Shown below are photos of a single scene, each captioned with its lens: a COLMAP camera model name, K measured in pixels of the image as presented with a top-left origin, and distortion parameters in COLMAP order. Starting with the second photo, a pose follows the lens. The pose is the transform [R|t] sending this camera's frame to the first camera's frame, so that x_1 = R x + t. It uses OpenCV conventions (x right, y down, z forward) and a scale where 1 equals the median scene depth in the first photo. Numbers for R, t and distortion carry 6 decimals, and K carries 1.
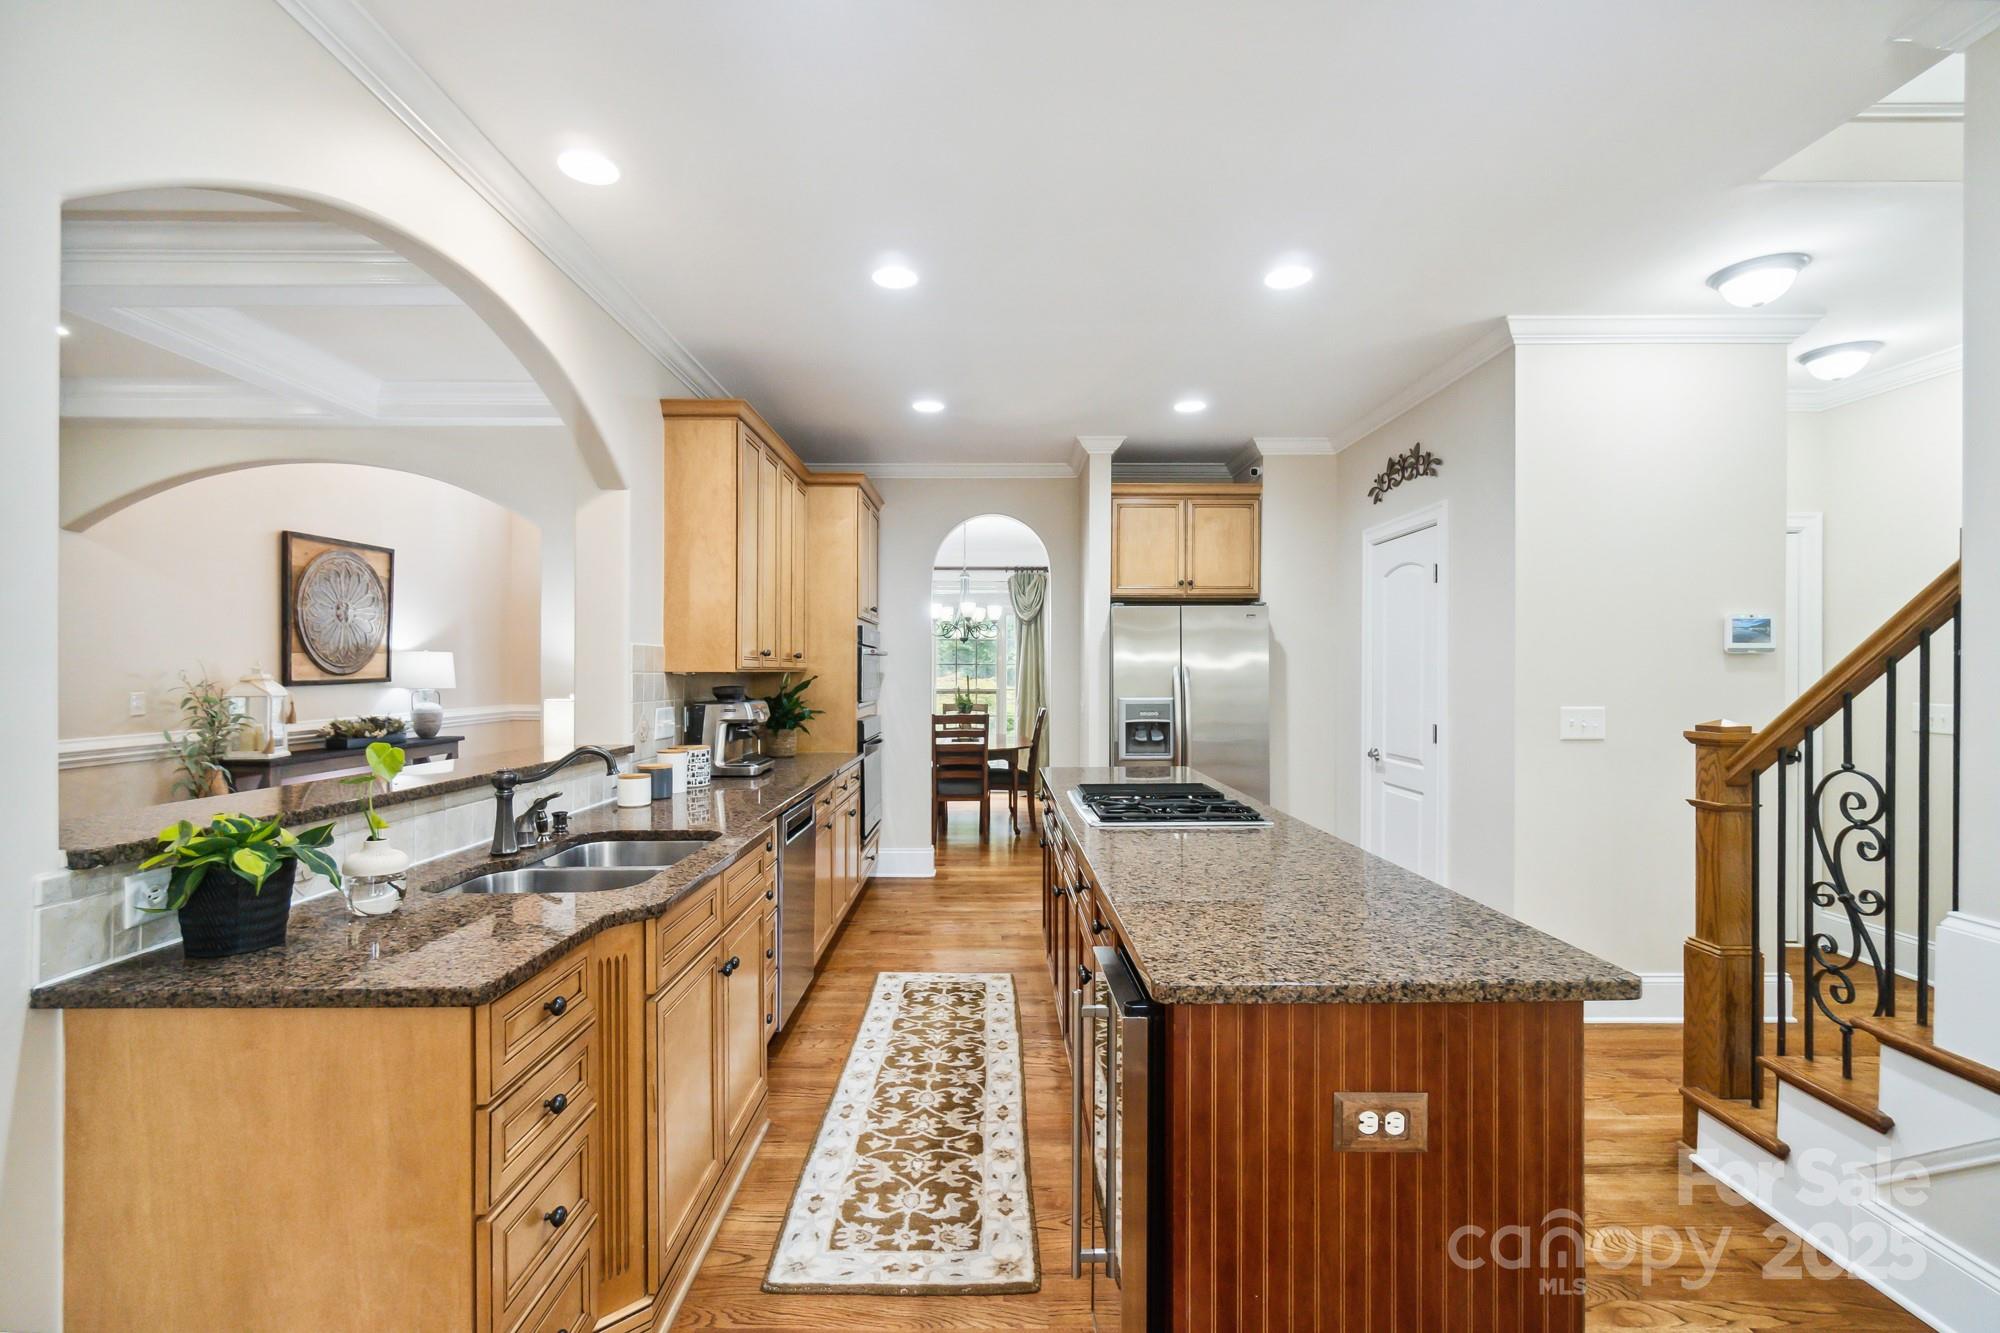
lens RADIAL K [[899.6, 0, 1000.0], [0, 899.6, 666.5], [0, 0, 1]] dist [0.001136, 0.000157]
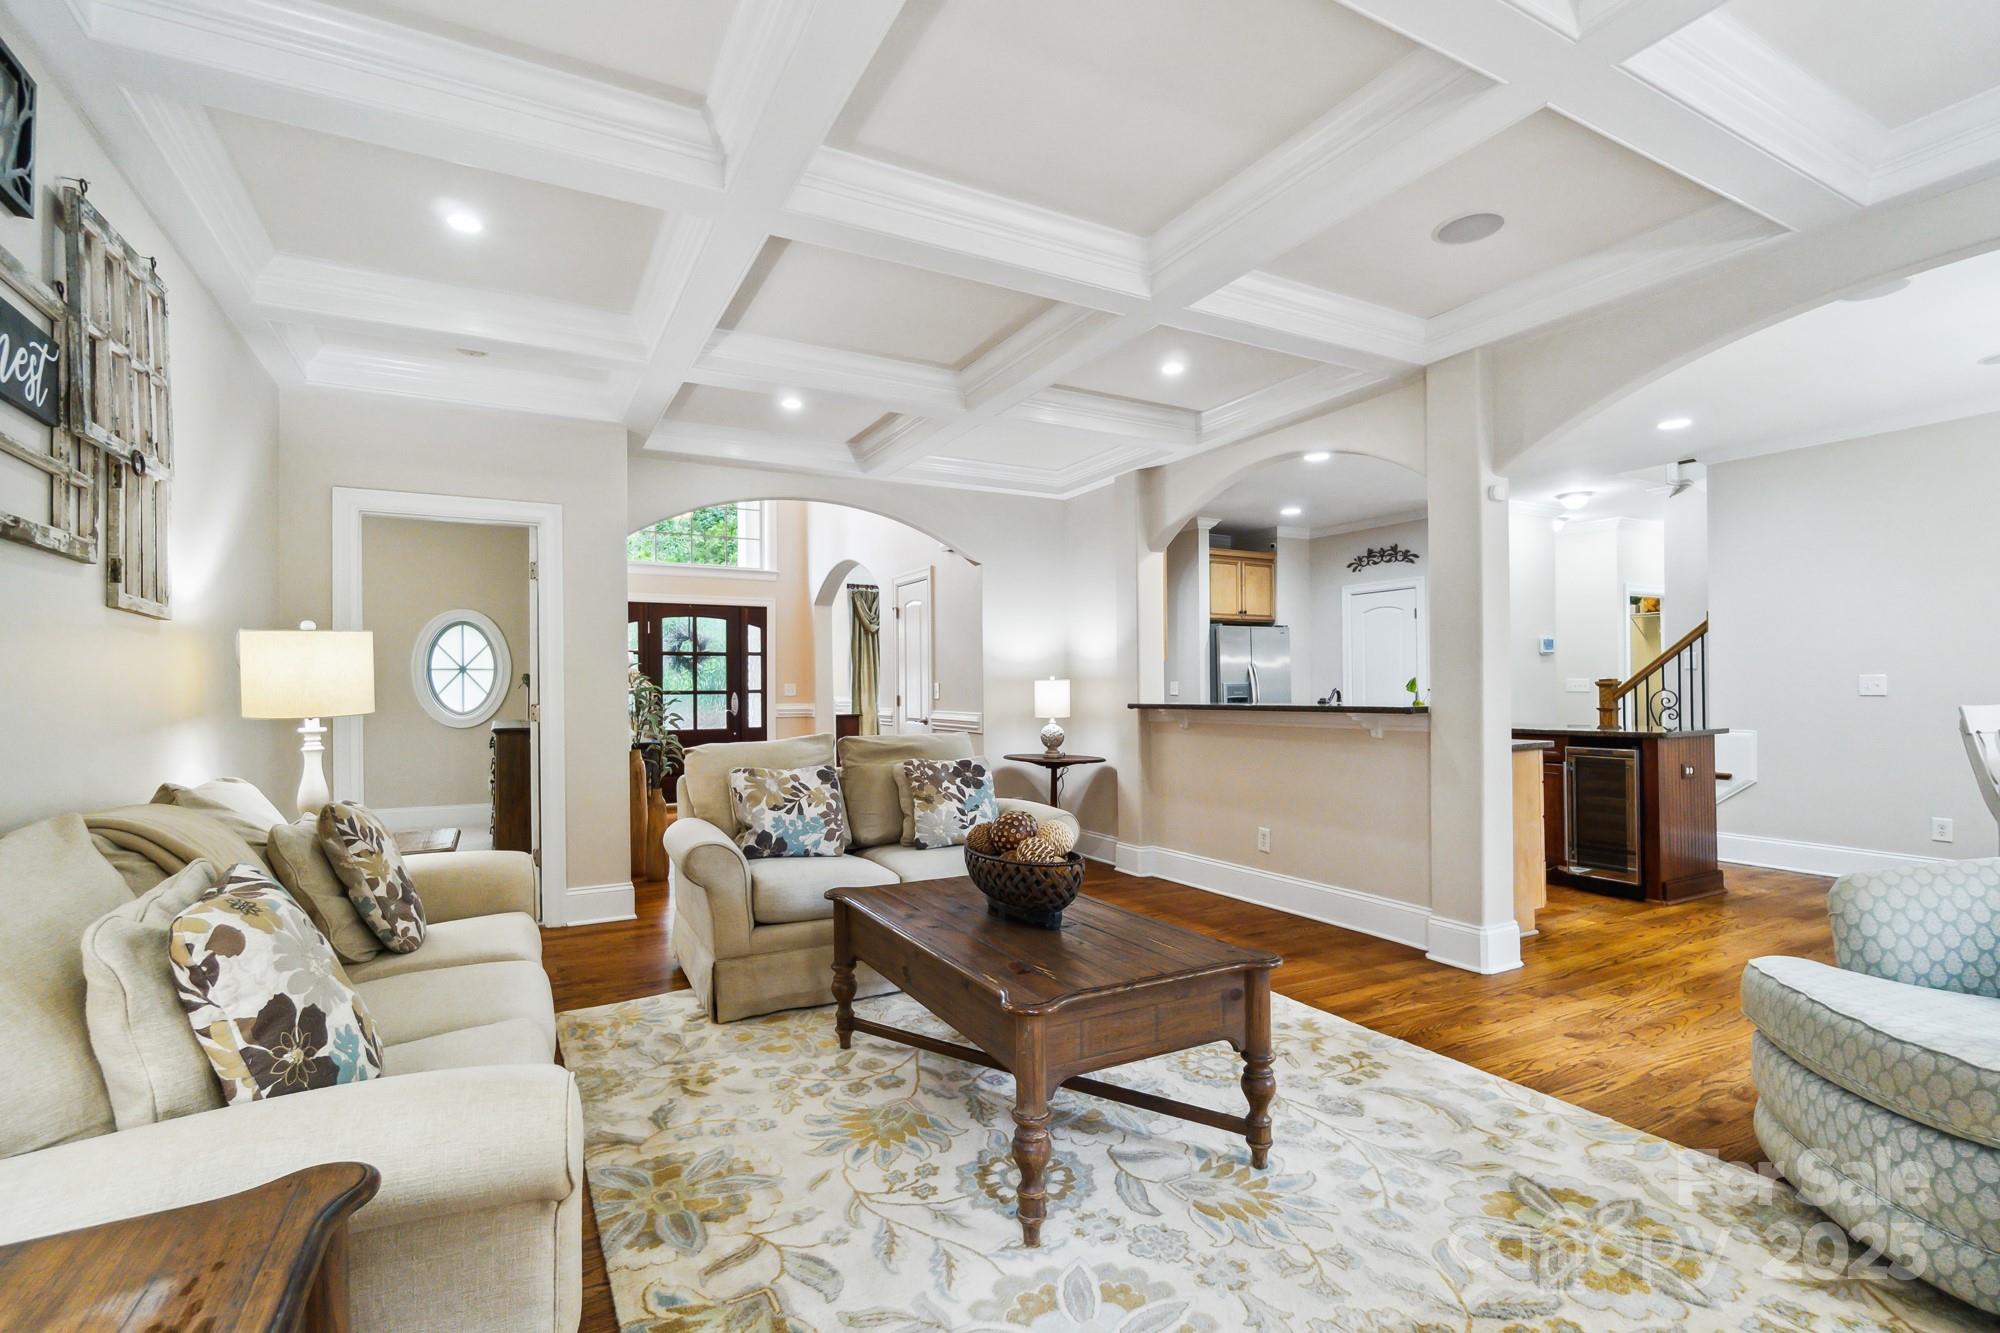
lens RADIAL K [[916.2, 0, 993.9], [0, 916.2, 685.3], [0, 0, 1]] dist [-0.000604, 0.000024]
pose [[0.880143, -0.007659, 0.474646, -1.024918], [0.008030, 0.999967, 0.001245, 0.034677], [-0.474640, 0.002716, 0.880176, -0.248114]]
